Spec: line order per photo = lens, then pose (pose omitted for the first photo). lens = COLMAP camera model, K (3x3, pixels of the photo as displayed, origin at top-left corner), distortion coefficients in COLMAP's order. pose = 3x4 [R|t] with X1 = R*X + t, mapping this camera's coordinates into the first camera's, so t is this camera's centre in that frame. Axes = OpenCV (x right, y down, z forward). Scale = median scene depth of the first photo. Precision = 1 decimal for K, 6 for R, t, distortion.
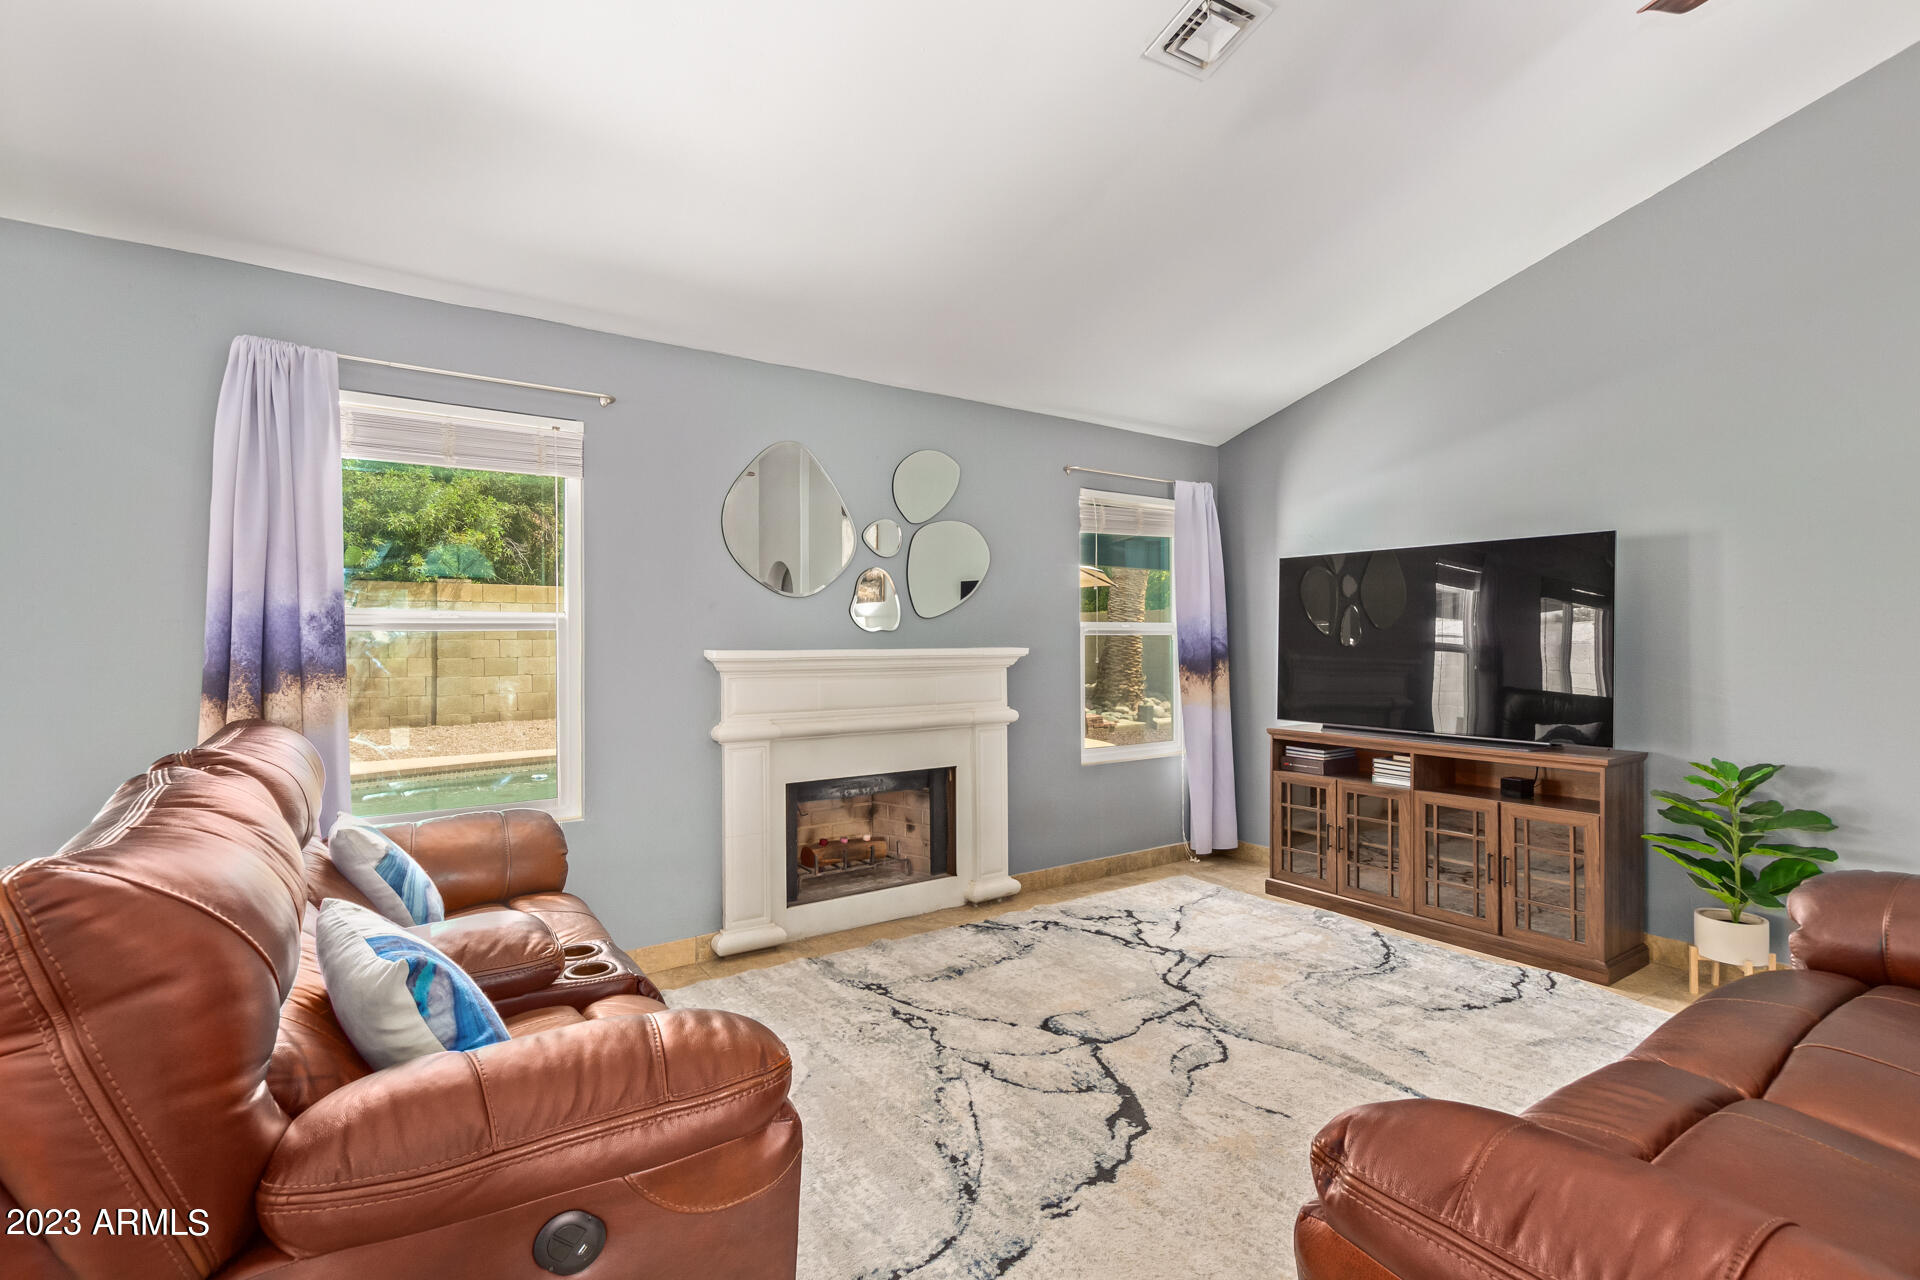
lens RADIAL K [[893.2, 0, 959.0], [0, 893.2, 648.7], [0, 0, 1]] dist [0.004771, 0.000069]
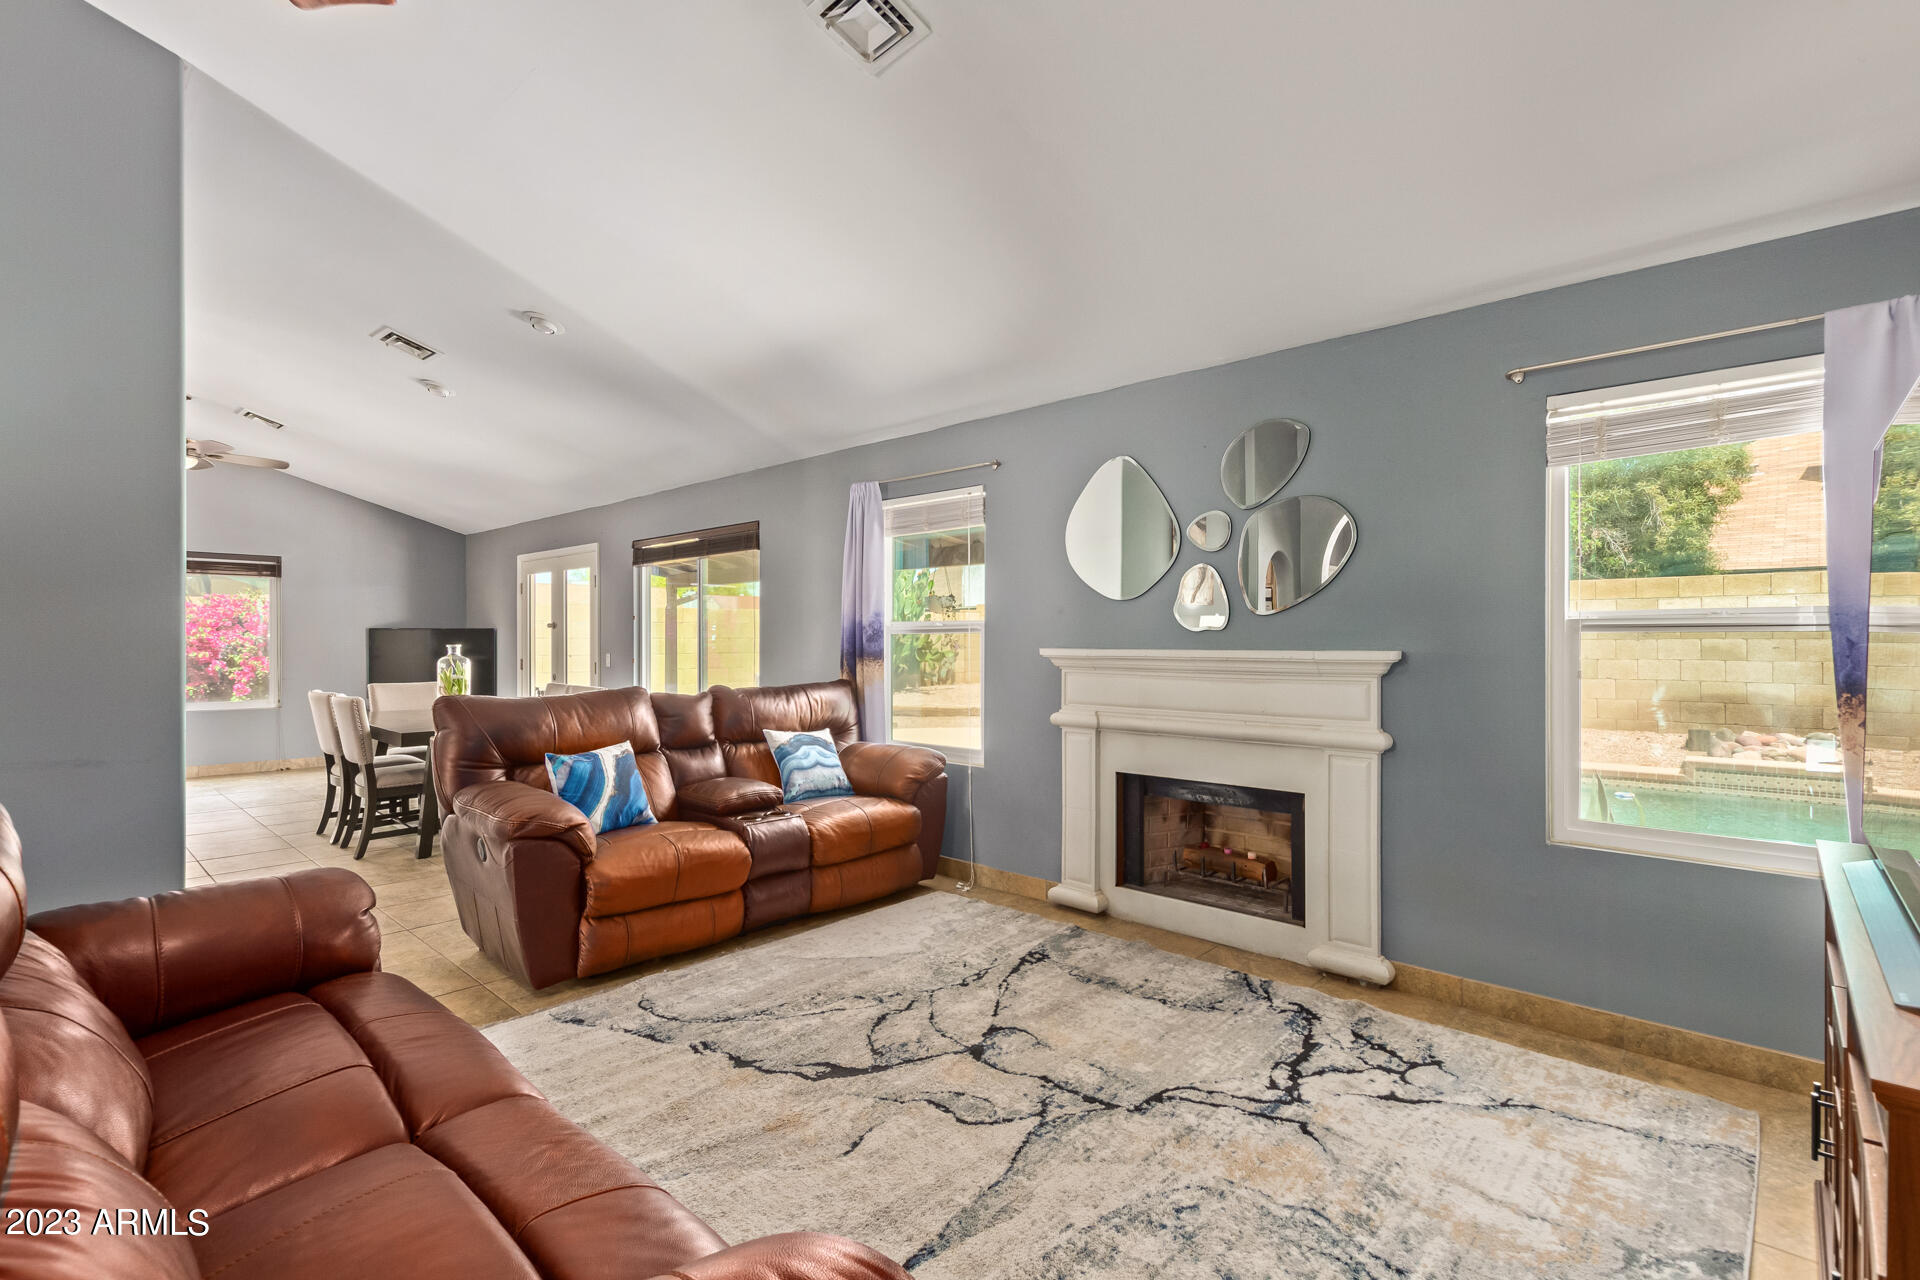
lens RADIAL K [[893.2, 0, 959.4], [0, 893.2, 641.5], [0, 0, 1]] dist [0.004771, 0.000069]
pose [[0.204117, 0.004548, -0.978936, 0.847544], [-0.008826, 0.999957, 0.002805, -0.008902], [0.978907, 0.008068, 0.204148, 0.600650]]
